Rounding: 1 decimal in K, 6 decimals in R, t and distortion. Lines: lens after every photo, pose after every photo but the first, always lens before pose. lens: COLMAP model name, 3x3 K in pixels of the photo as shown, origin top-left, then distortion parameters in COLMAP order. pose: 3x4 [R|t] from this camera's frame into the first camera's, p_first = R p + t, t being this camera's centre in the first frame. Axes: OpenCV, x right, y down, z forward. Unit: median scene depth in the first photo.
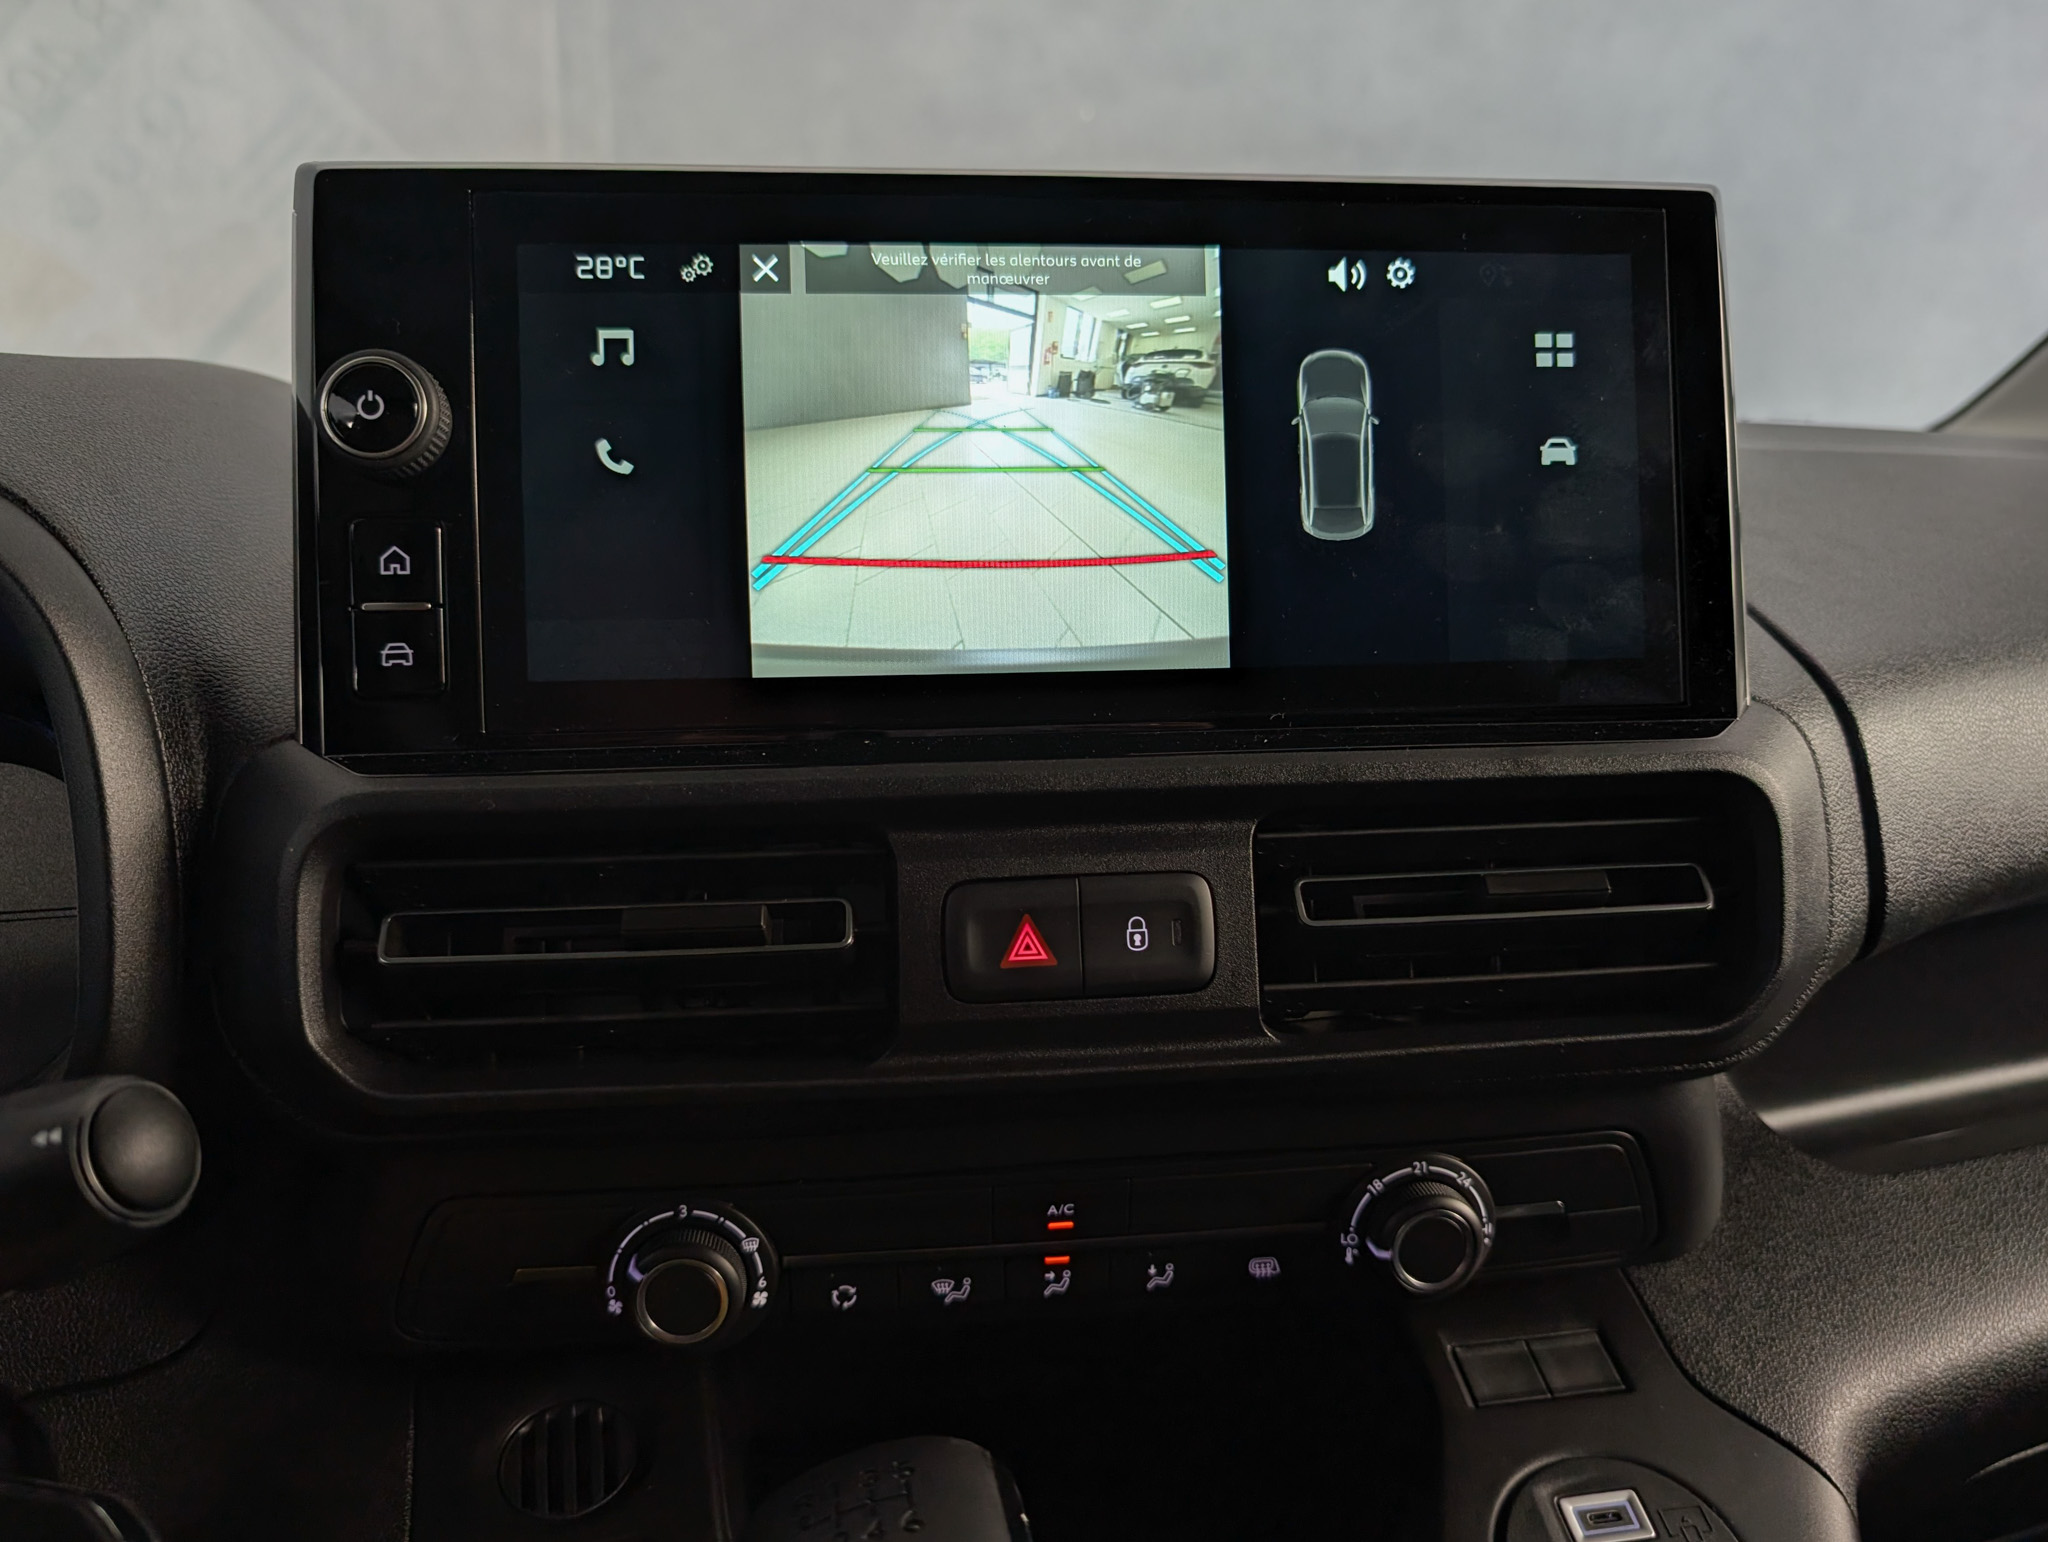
lens RADIAL K [[1595.7, 0, 1141.7], [0, 1595.7, 826.9], [0, 0, 1]] dist [-0.022138, 0.008245]
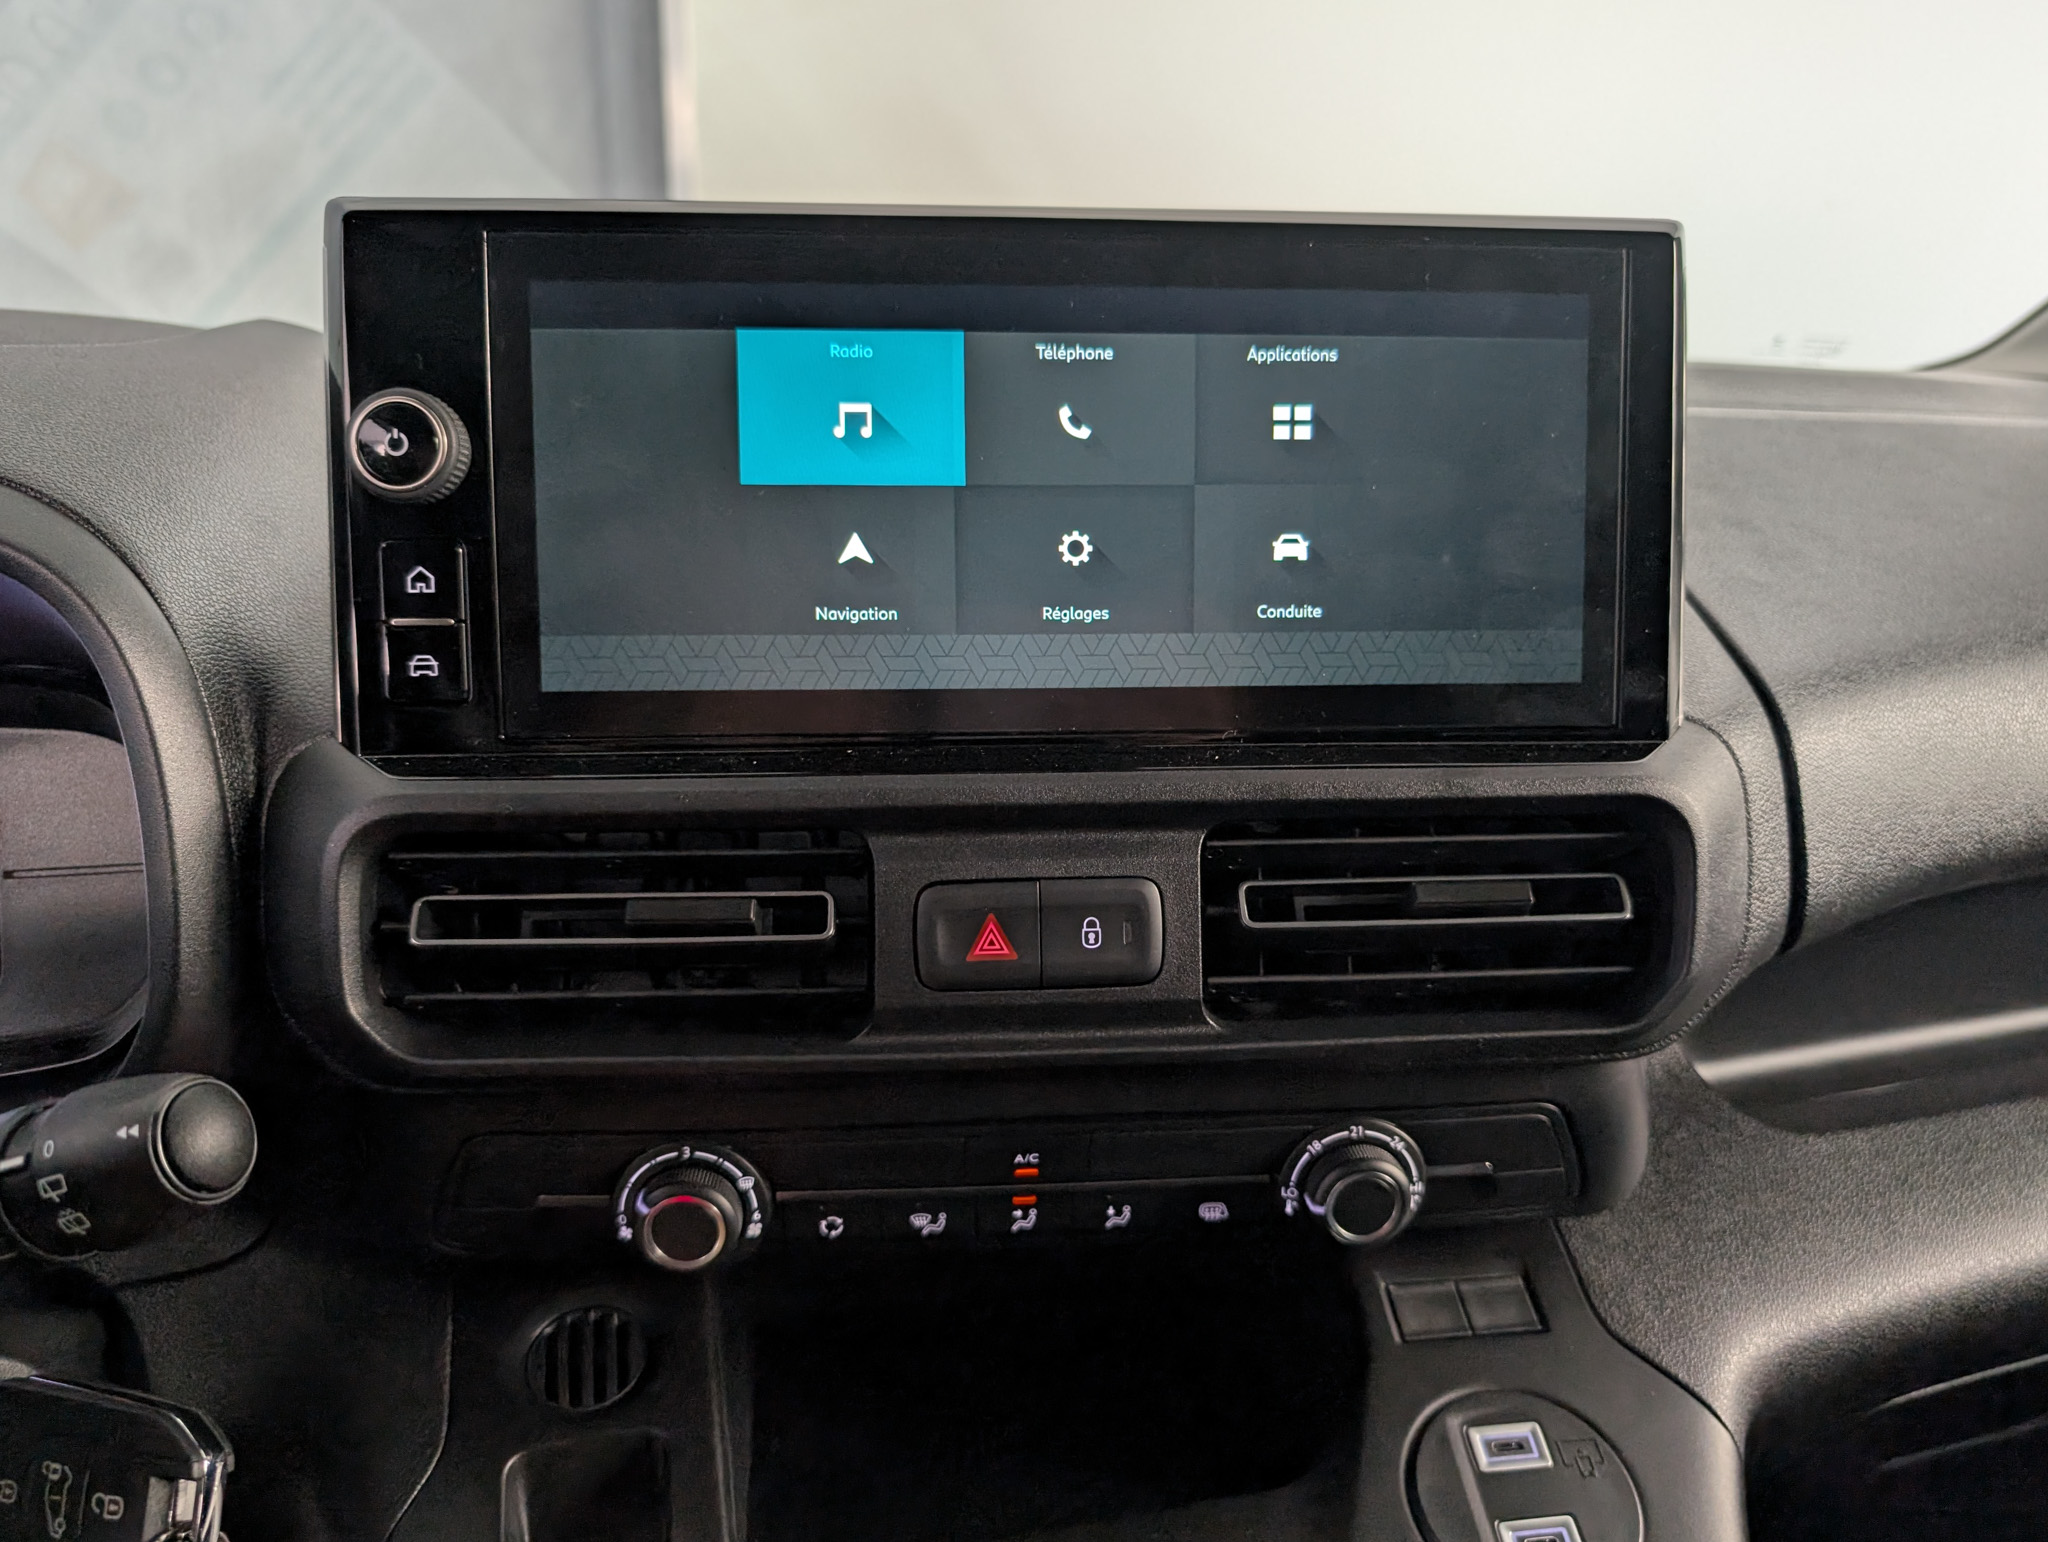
lens RADIAL K [[1595.7, 0, 1141.7], [0, 1595.7, 826.9], [0, 0, 1]] dist [-0.022138, 0.008245]
pose [[0.999012, 0.033607, -0.029093, 0.054793], [-0.030594, 0.994674, 0.098429, -0.102787], [0.032246, -0.097441, 0.994719, -0.077646]]
